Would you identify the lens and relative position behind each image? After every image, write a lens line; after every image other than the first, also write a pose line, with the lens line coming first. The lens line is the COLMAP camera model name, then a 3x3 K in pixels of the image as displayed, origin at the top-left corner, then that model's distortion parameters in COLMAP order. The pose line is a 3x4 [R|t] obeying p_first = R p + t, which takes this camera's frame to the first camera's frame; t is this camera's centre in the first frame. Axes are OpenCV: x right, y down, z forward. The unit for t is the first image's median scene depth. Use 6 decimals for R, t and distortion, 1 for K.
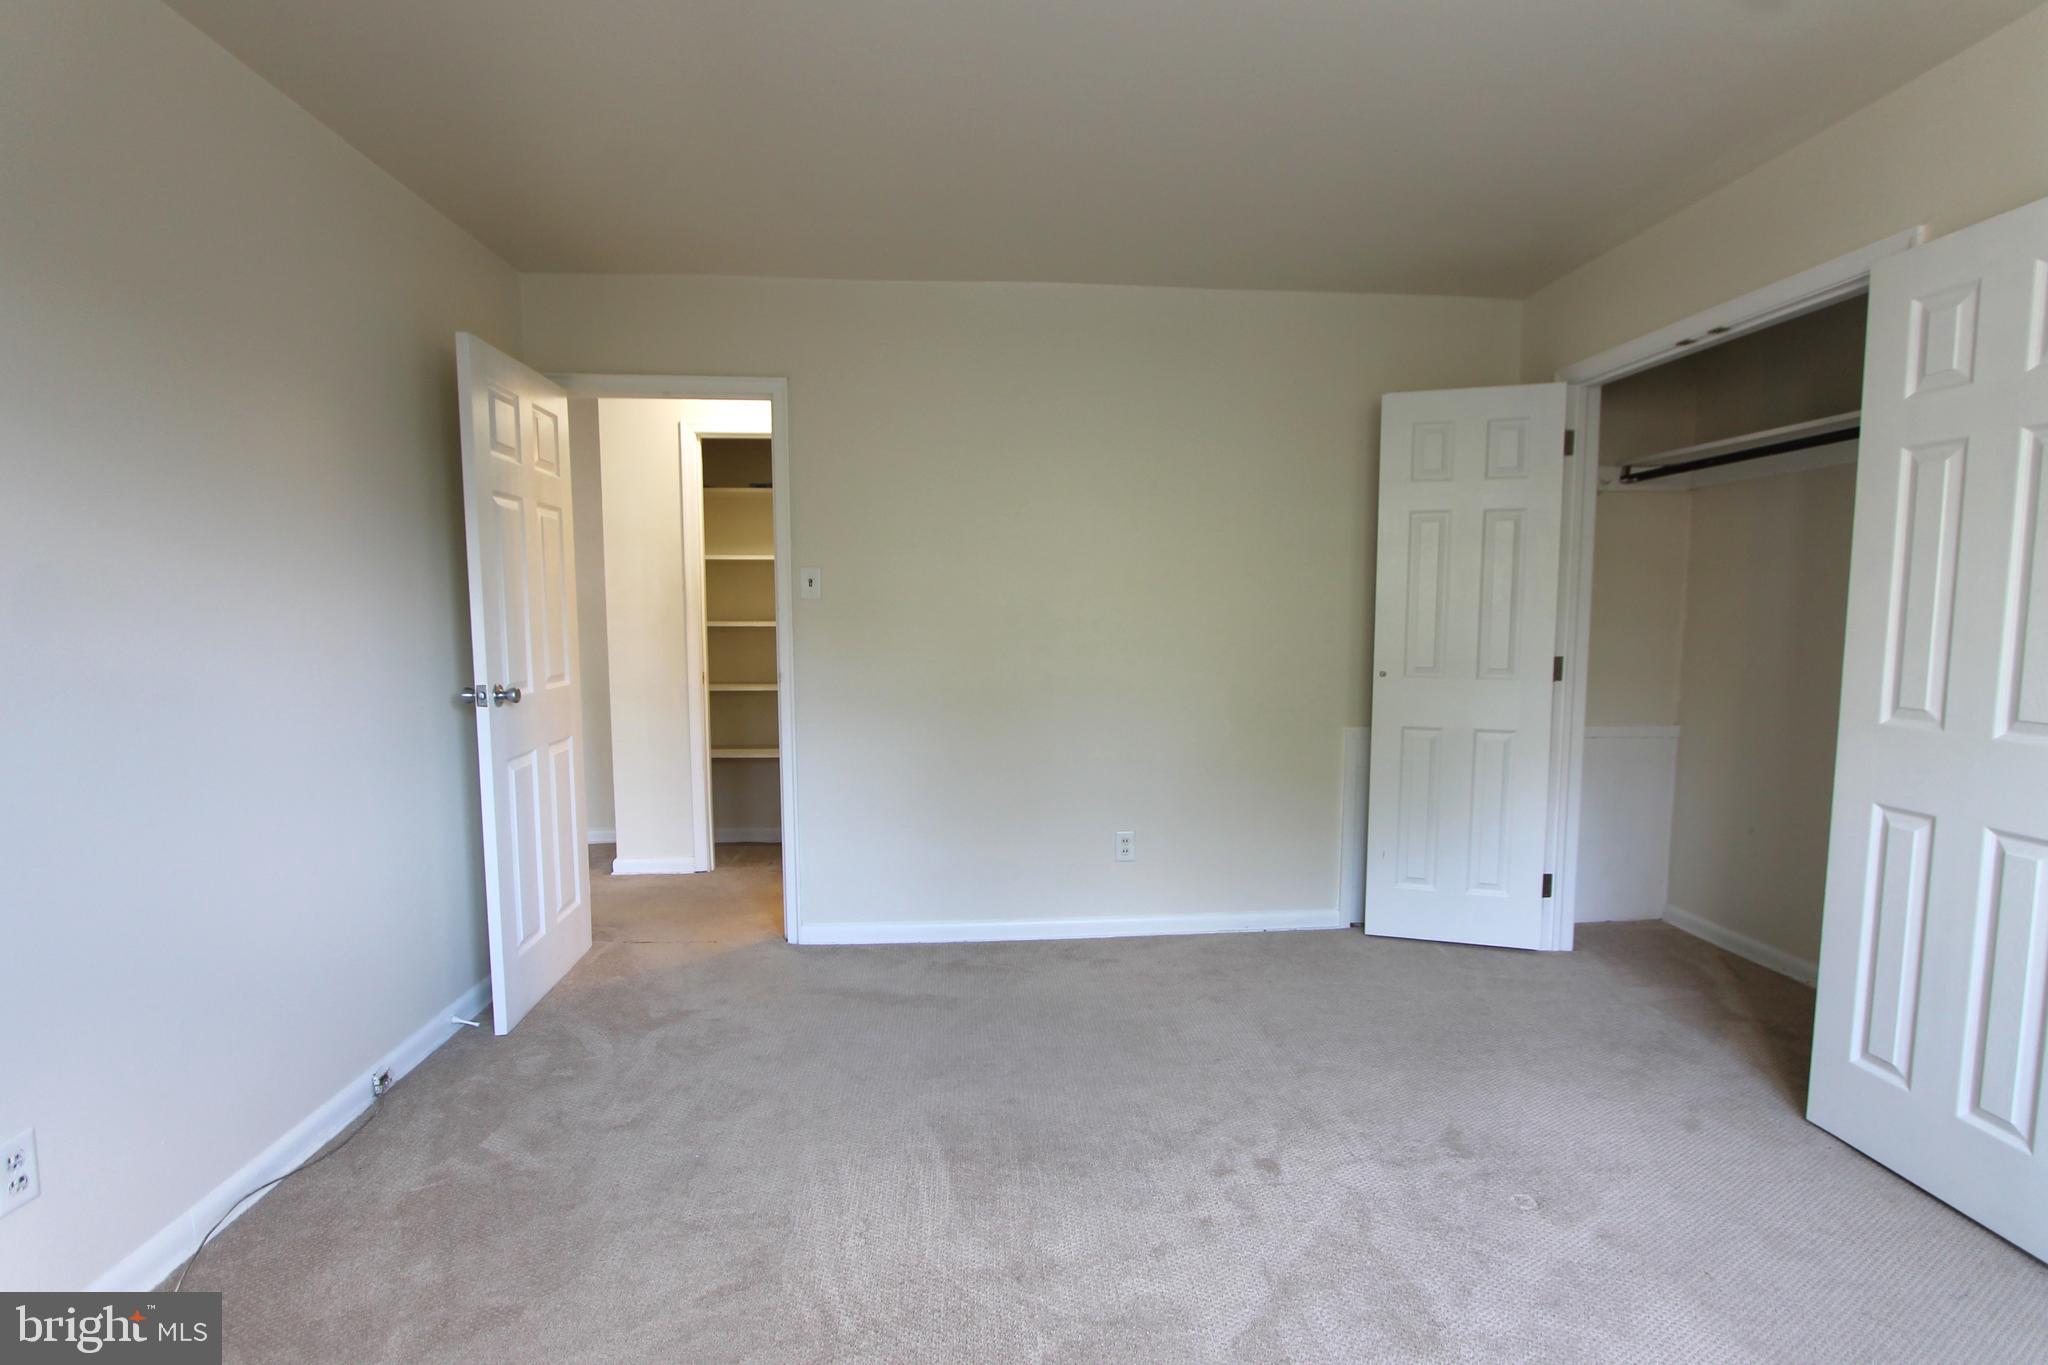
lens RADIAL K [[974.7, 0, 1035.3], [0, 974.7, 695.7], [0, 0, 1]] dist [-0.020943, 0.004583]
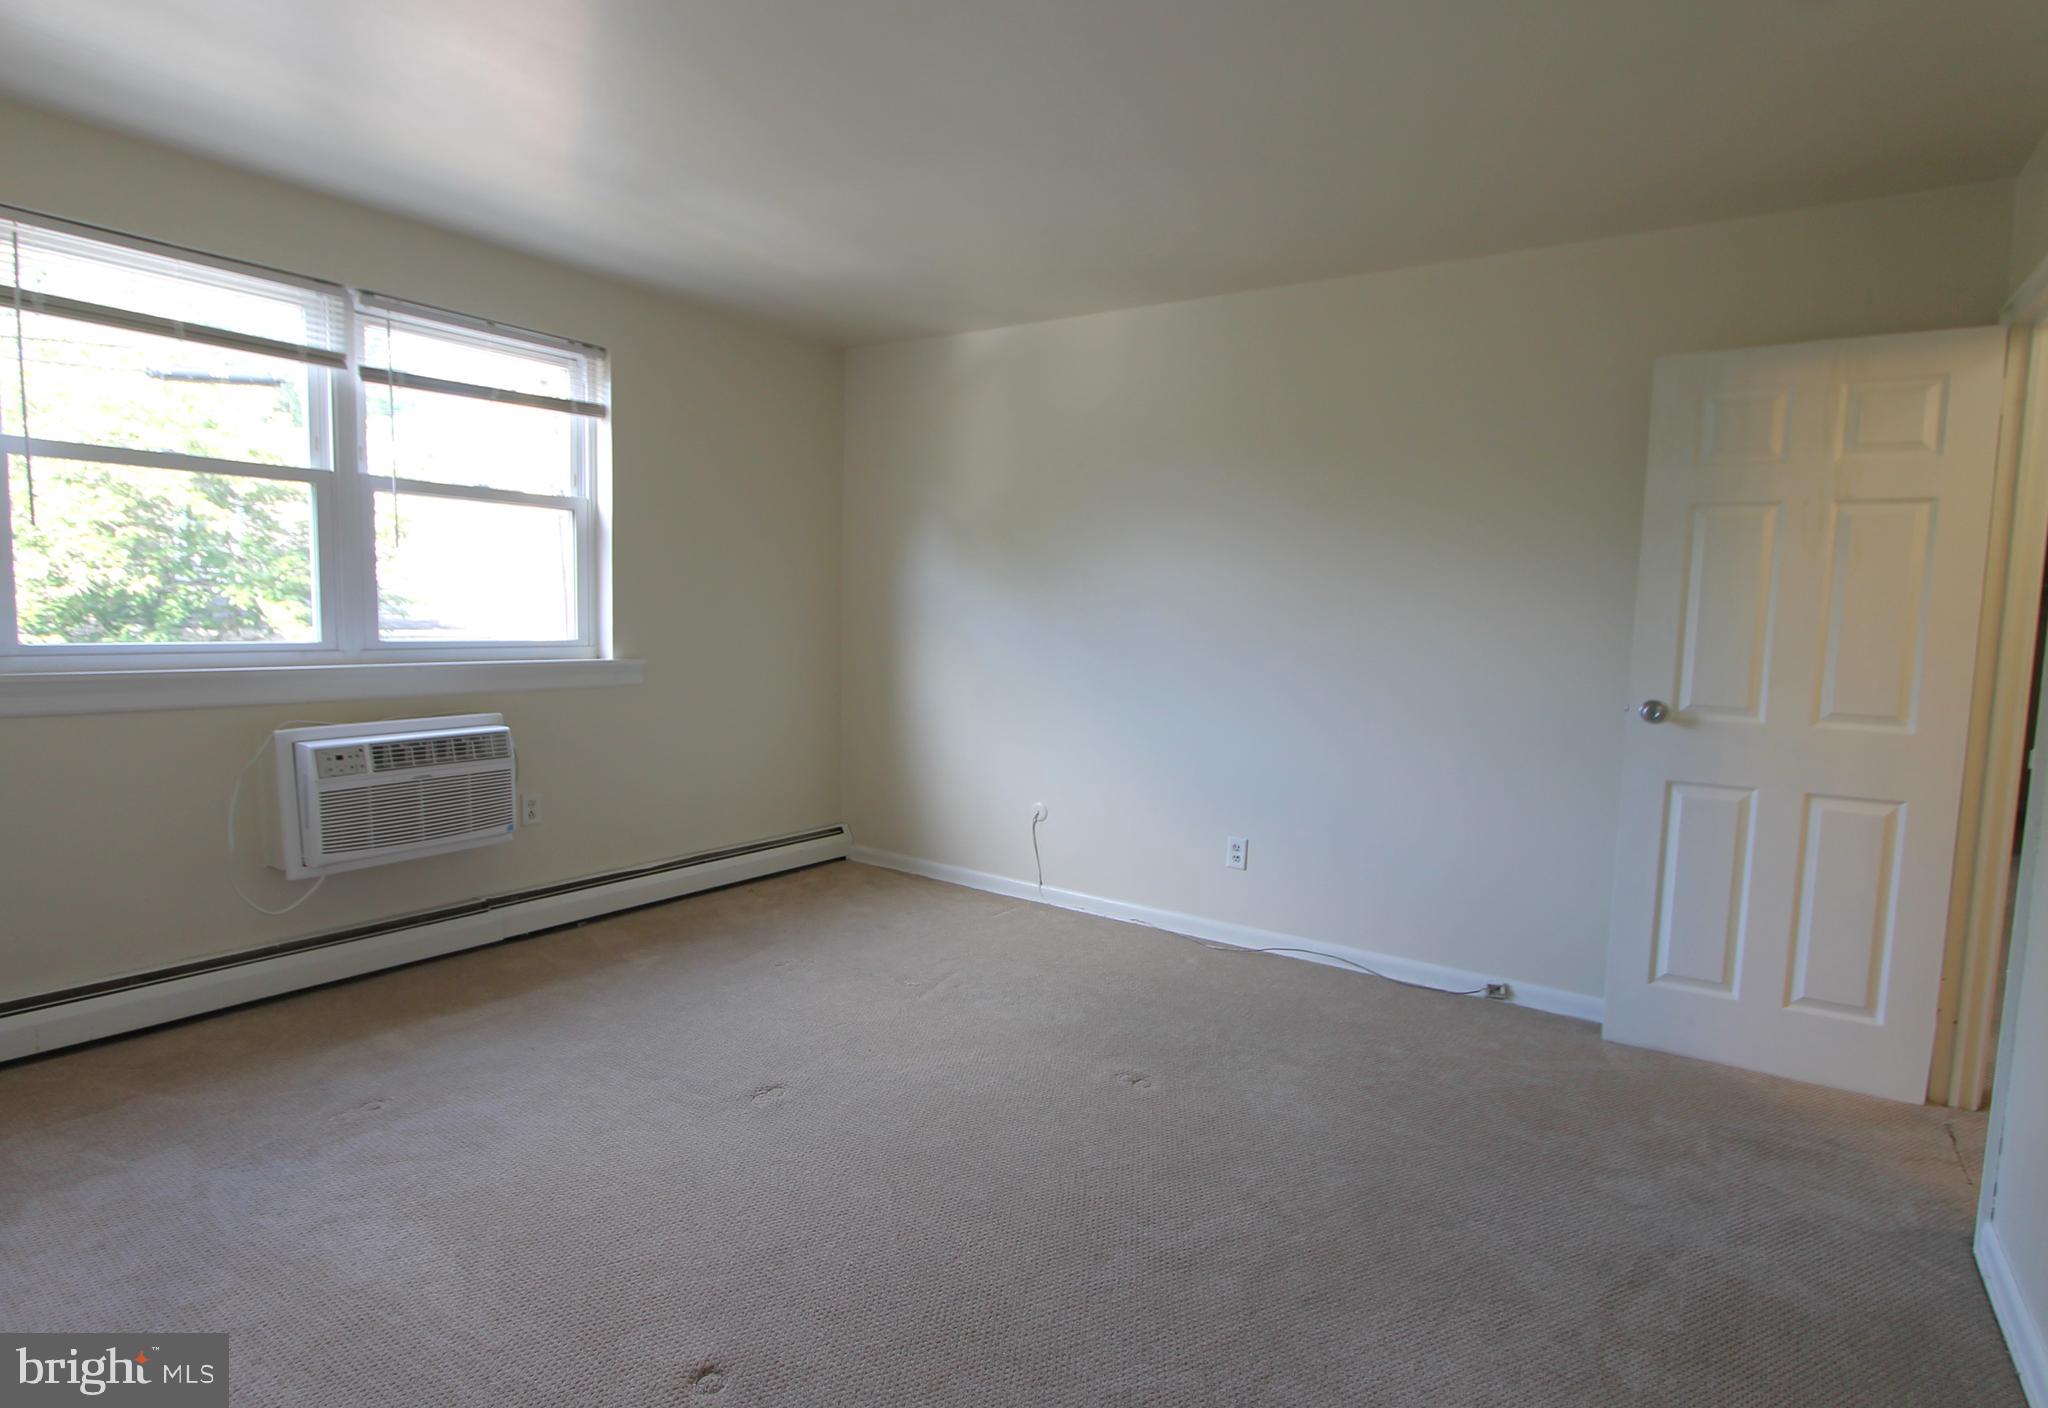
lens RADIAL K [[1055.8, 0, 997.0], [0, 1055.8, 711.6], [0, 0, 1]] dist [-0.013874, 0.000826]
pose [[-0.645060, 0.055638, -0.762104, 0.573638], [-0.095400, 0.983678, 0.152563, -0.082780], [0.758154, 0.171117, -0.629223, 0.954435]]
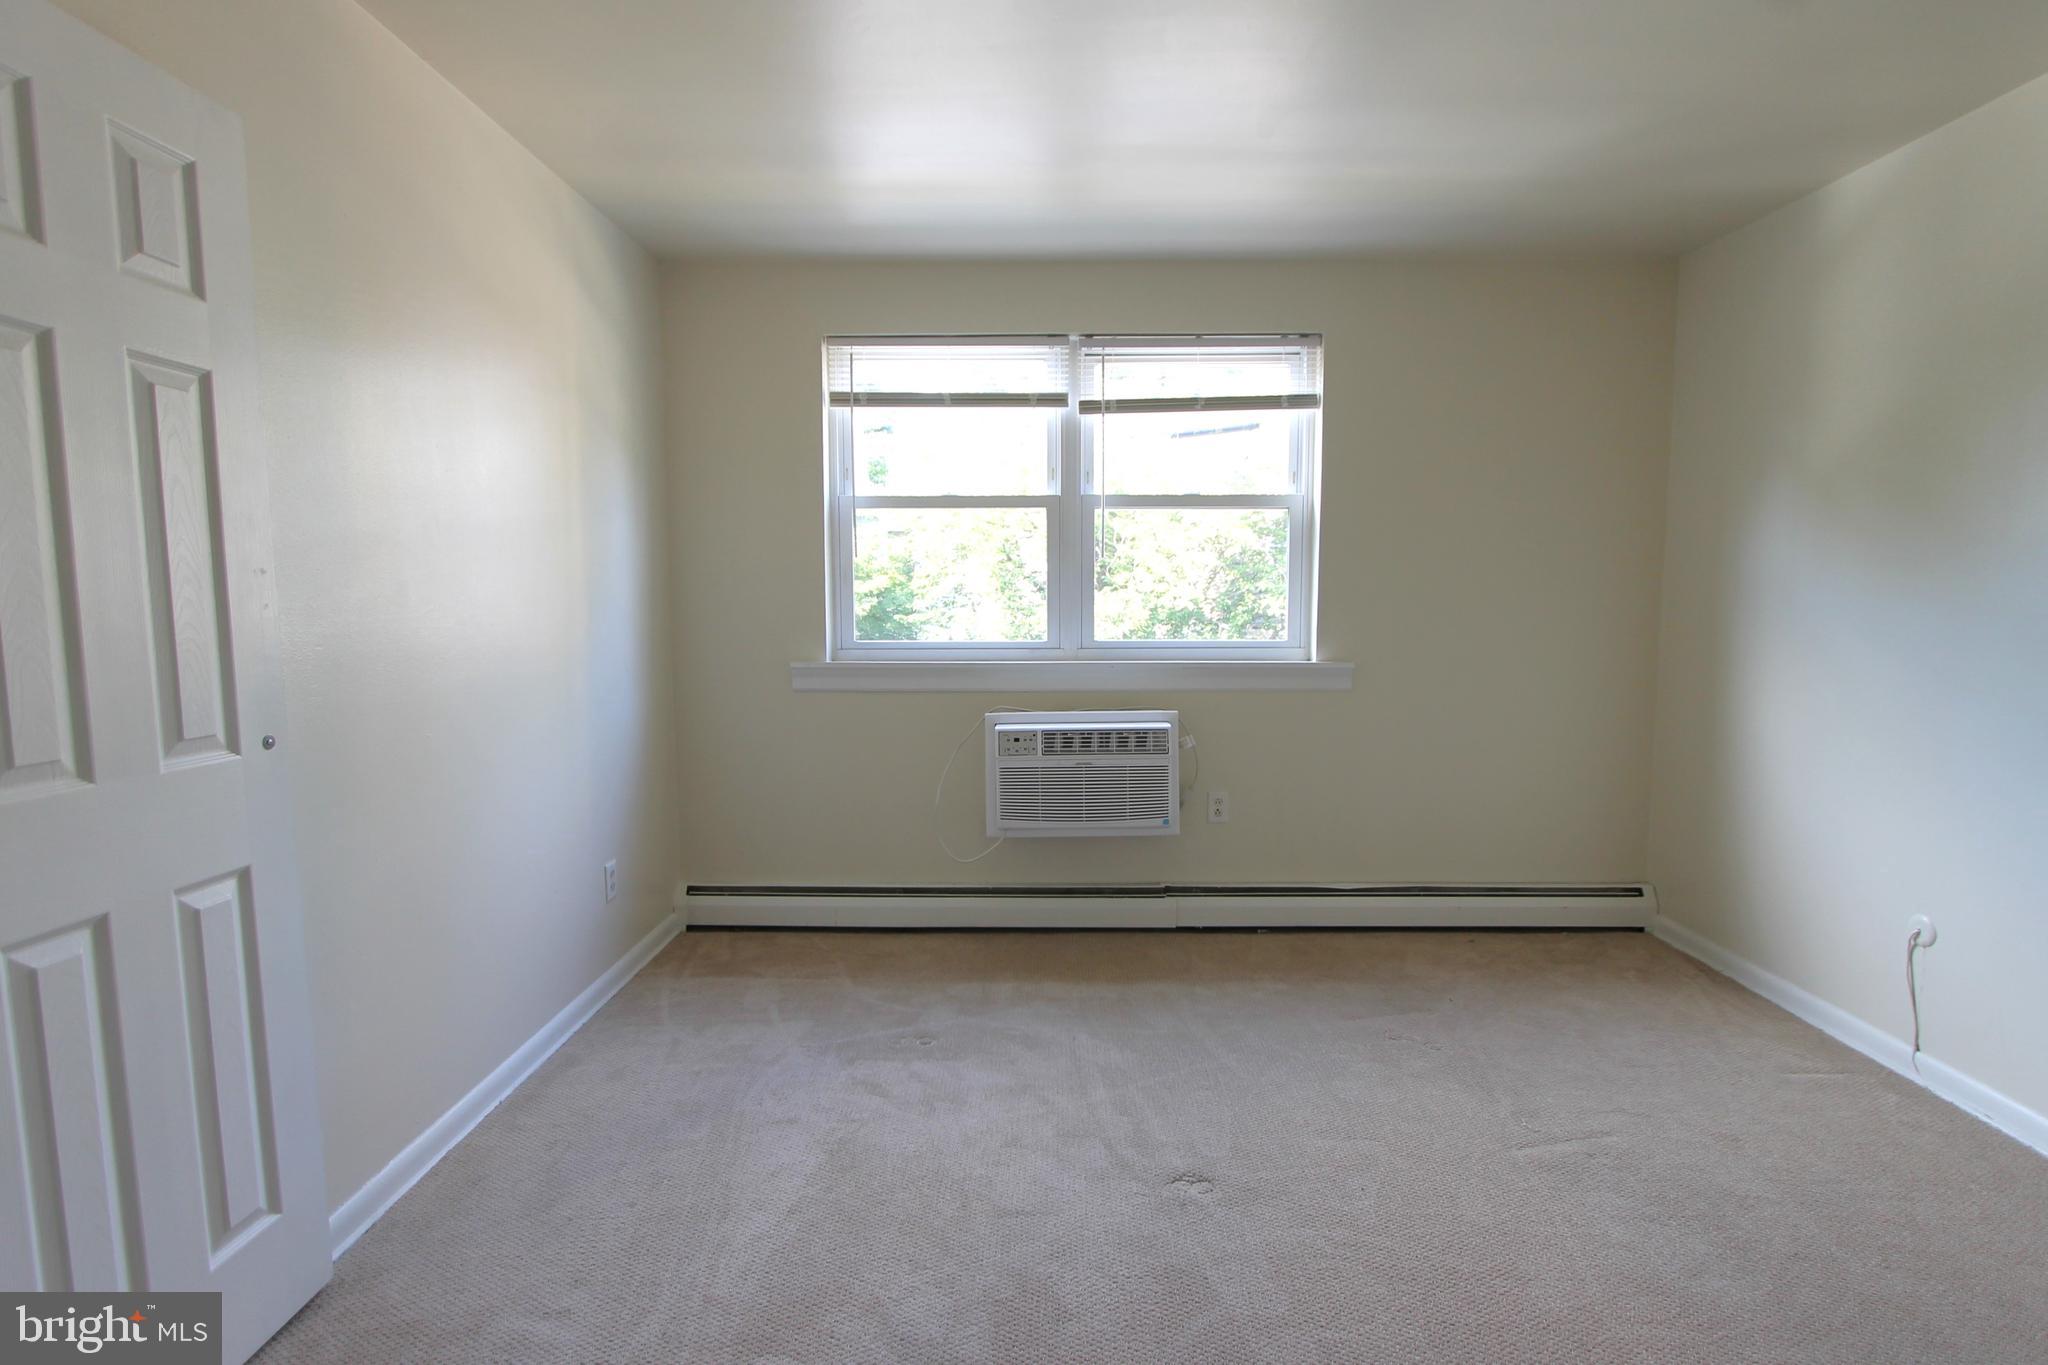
lens RADIAL K [[986.1, 0, 1032.2], [0, 986.1, 697.7], [0, 0, 1]] dist [-0.022241, 0.005706]
pose [[-0.996152, -0.007410, 0.087326, 0.148337], [0.009240, 0.981986, 0.188728, -0.081676], [-0.087152, 0.188808, -0.978139, 0.929484]]
